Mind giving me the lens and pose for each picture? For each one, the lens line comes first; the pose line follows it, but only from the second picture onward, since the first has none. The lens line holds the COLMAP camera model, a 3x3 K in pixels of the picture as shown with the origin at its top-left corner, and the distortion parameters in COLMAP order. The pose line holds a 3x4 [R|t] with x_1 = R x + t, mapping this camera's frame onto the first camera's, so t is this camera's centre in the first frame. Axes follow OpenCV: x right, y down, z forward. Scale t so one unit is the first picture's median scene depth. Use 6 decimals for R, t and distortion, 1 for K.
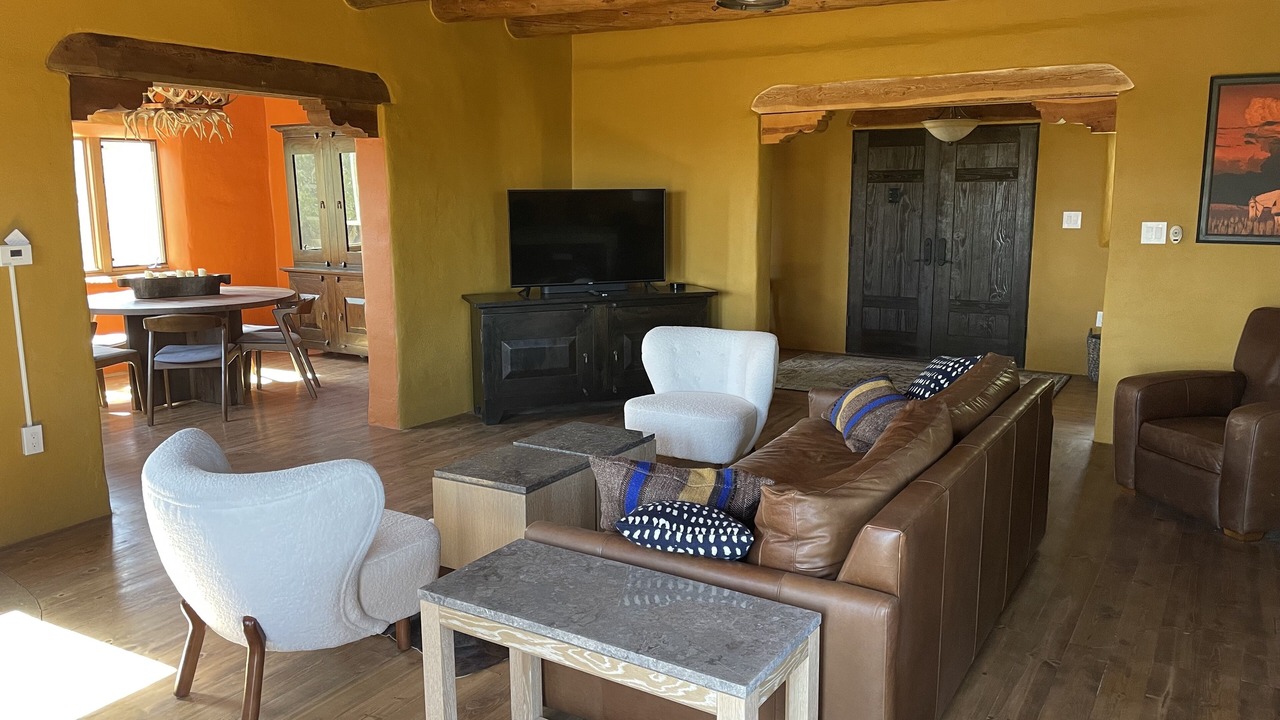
lens RADIAL K [[974.5, 0, 638.3], [0, 974.5, 358.1], [0, 0, 1]] dist [0.071469, -0.090686]
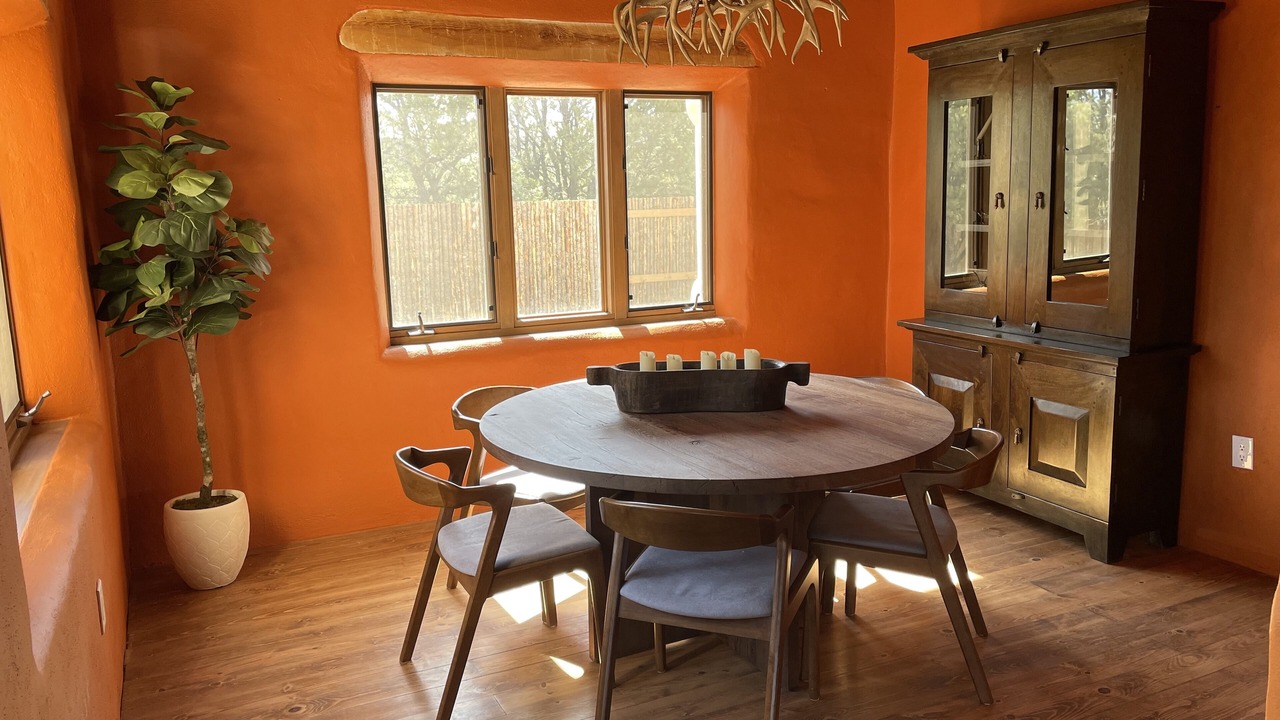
lens RADIAL K [[974.5, 0, 639.9], [0, 974.5, 357.1], [0, 0, 1]] dist [0.071469, -0.090686]
pose [[0.845461, 0.078437, -0.528246, -0.217652], [-0.072668, 0.996852, 0.031713, -0.085110], [0.529071, 0.011574, 0.848499, 0.515906]]
